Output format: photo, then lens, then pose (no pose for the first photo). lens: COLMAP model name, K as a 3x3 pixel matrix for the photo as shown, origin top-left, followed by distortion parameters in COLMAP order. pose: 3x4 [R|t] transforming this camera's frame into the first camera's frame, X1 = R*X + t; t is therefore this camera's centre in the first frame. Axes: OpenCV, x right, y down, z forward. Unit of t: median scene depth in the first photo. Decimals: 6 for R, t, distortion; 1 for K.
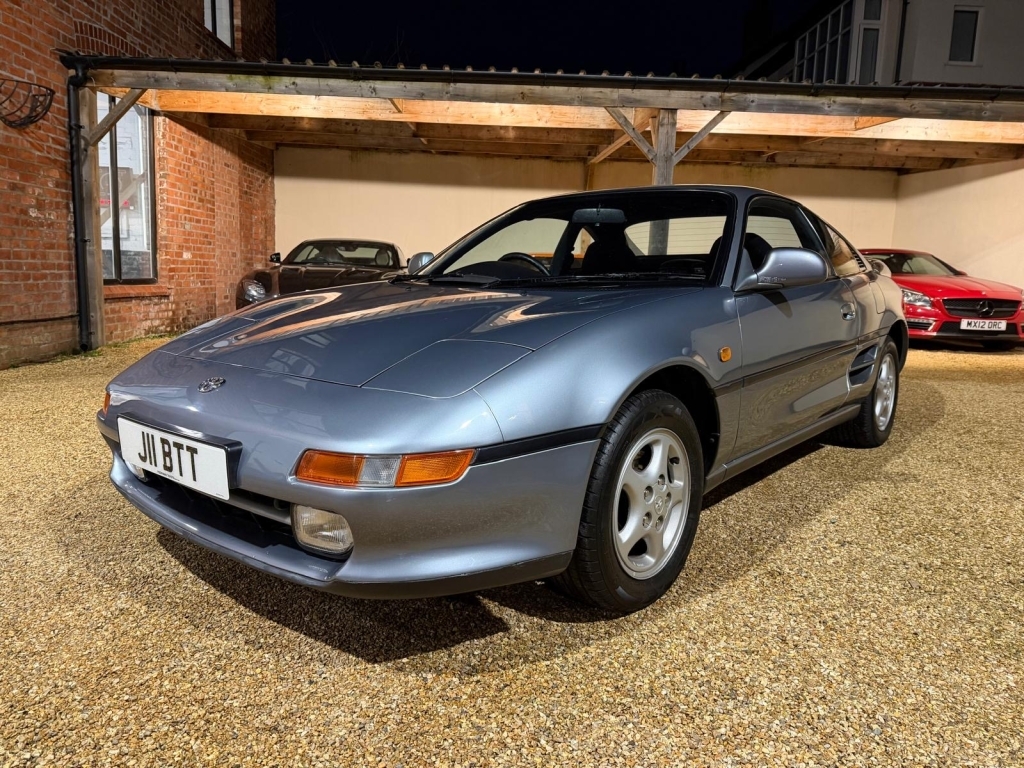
lens RADIAL K [[718.9, 0, 515.1], [0, 718.9, 390.3], [0, 0, 1]] dist [0.040274, -0.044677]
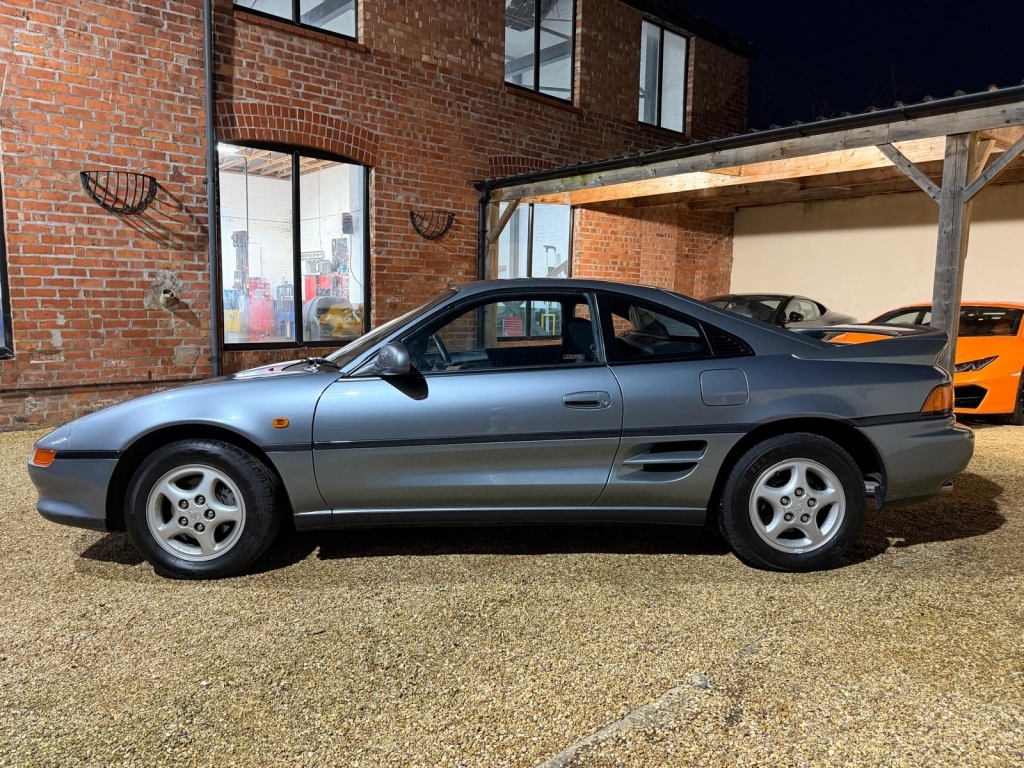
lens RADIAL K [[718.9, 0, 515.1], [0, 718.9, 397.6], [0, 0, 1]] dist [0.040274, -0.044677]
pose [[0.660875, 0.075824, -0.746656, 0.572737], [-0.110801, 0.993838, 0.002854, -0.054508], [0.742272, 0.080844, 0.665204, 0.145344]]
